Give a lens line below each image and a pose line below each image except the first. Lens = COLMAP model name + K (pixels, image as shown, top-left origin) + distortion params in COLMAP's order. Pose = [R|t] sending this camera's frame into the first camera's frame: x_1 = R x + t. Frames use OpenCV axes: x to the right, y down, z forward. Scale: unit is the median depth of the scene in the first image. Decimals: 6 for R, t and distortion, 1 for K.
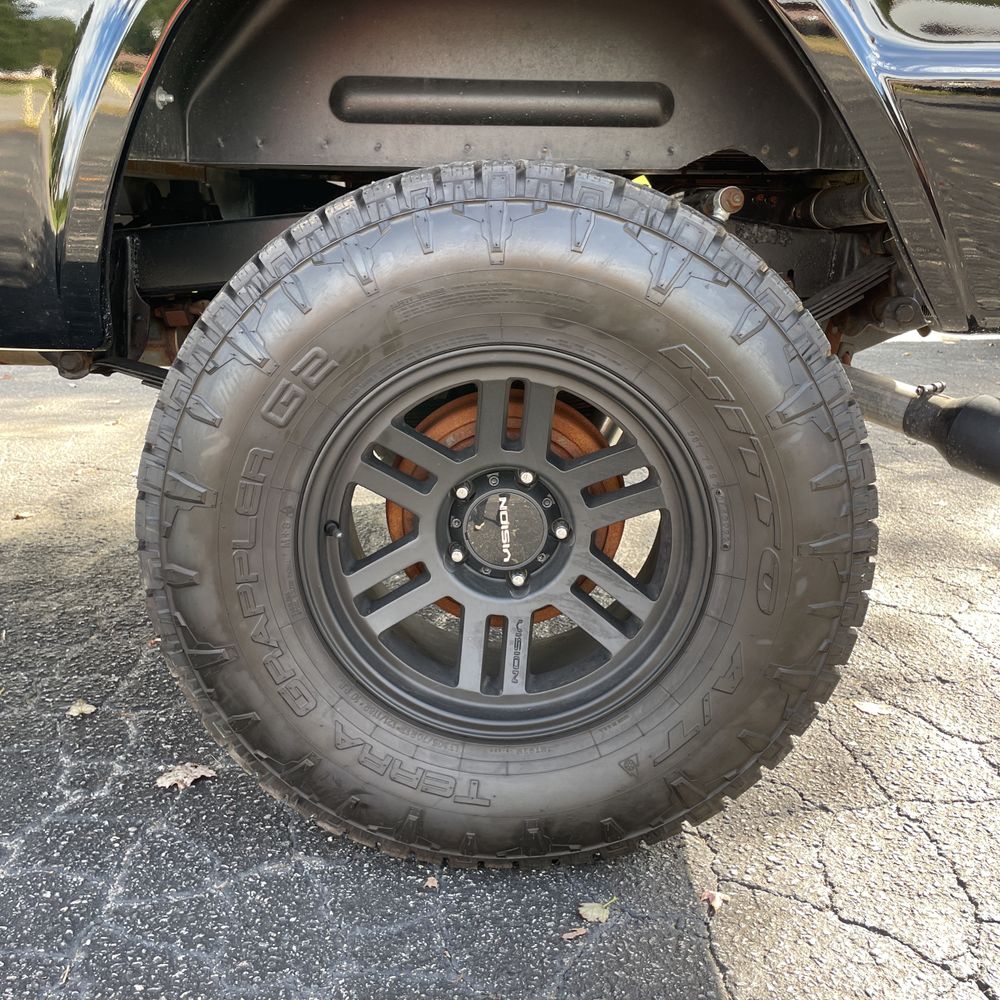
lens RADIAL K [[1017.1, 0, 500.0], [0, 1017.1, 500.0], [0, 0, 1]] dist [0.098257, -0.130042]
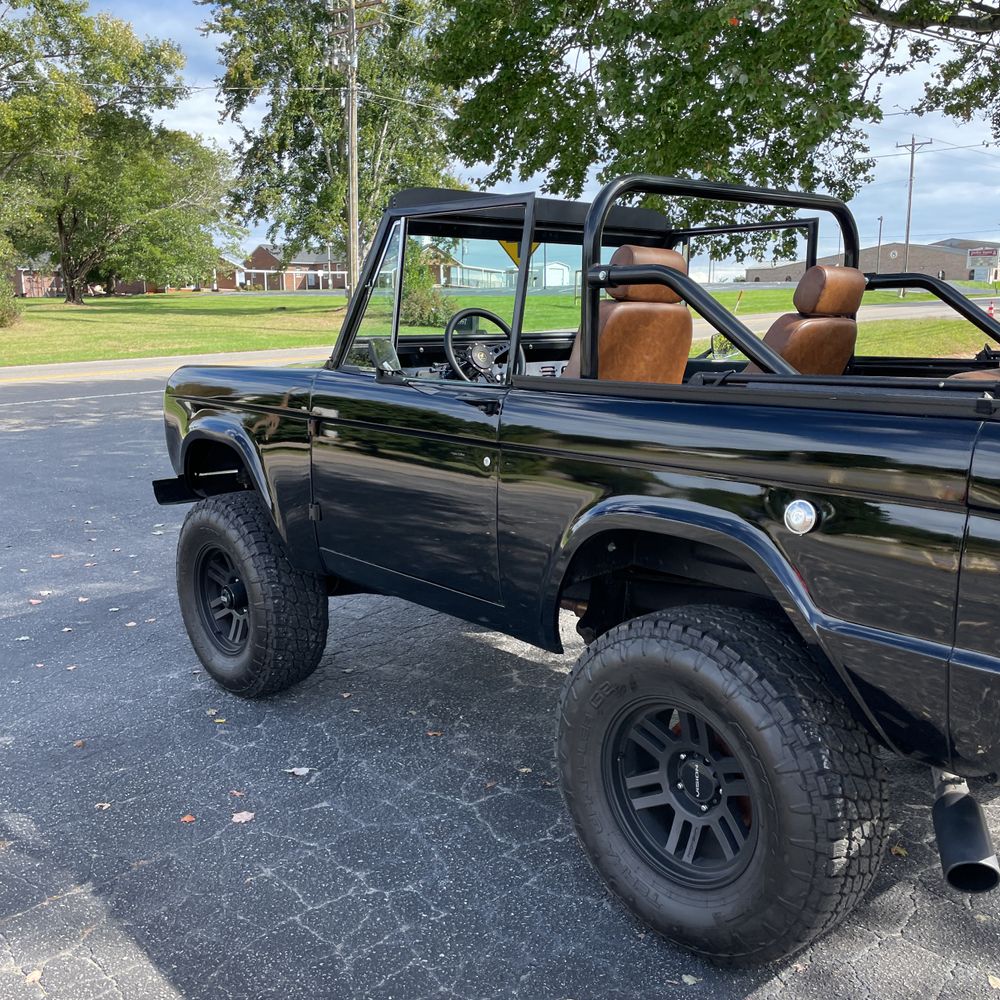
lens RADIAL K [[1007.3, 0, 493.3], [0, 1007.3, 499.4], [0, 0, 1]] dist [0.098105, -0.133867]
pose [[0.676372, 0.112381, -0.727937, 1.192370], [-0.177616, 0.984012, -0.013120, -0.442844], [0.714825, 0.138167, 0.685519, -0.805145]]
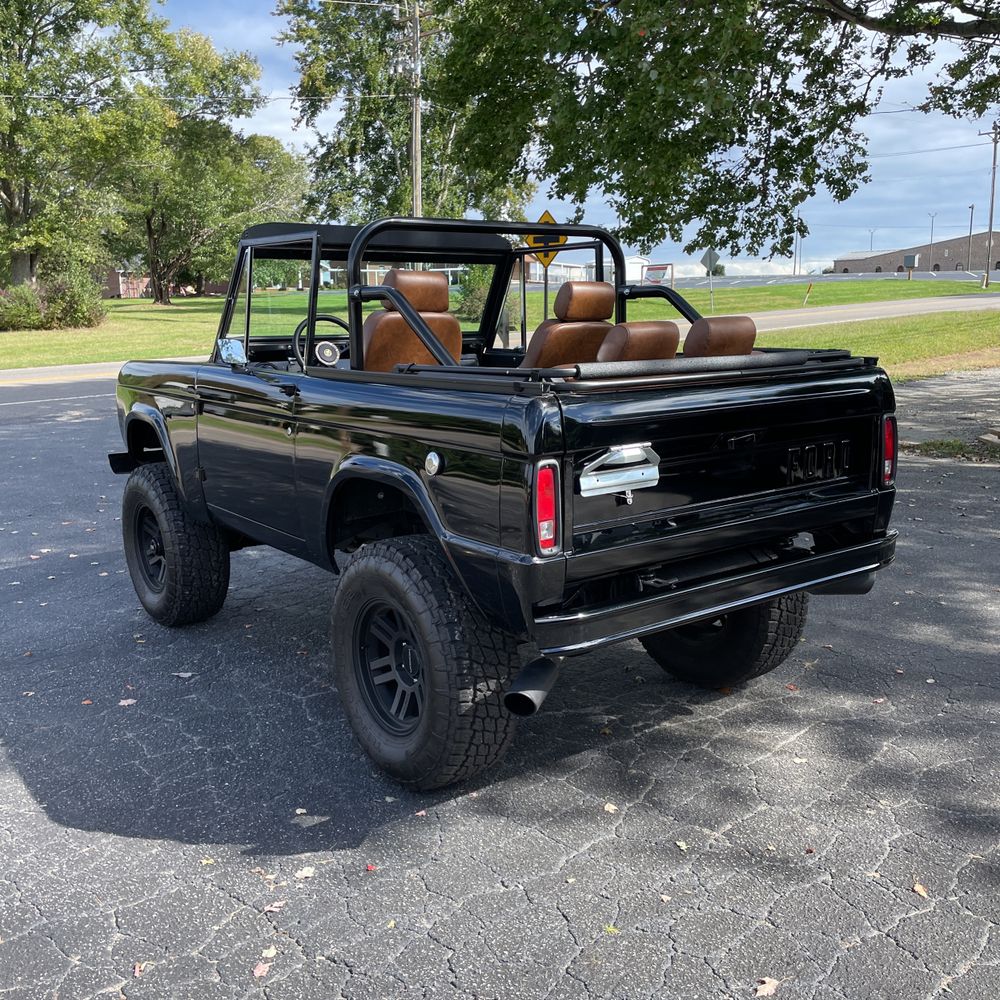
lens RADIAL K [[1006.8, 0, 496.2], [0, 1006.8, 489.2], [0, 0, 1]] dist [0.107130, -0.156131]
pose [[0.614386, 0.111766, -0.781050, 2.358158], [-0.183094, 0.983090, -0.003348, -0.488049], [0.767468, 0.145062, 0.624460, -0.659481]]
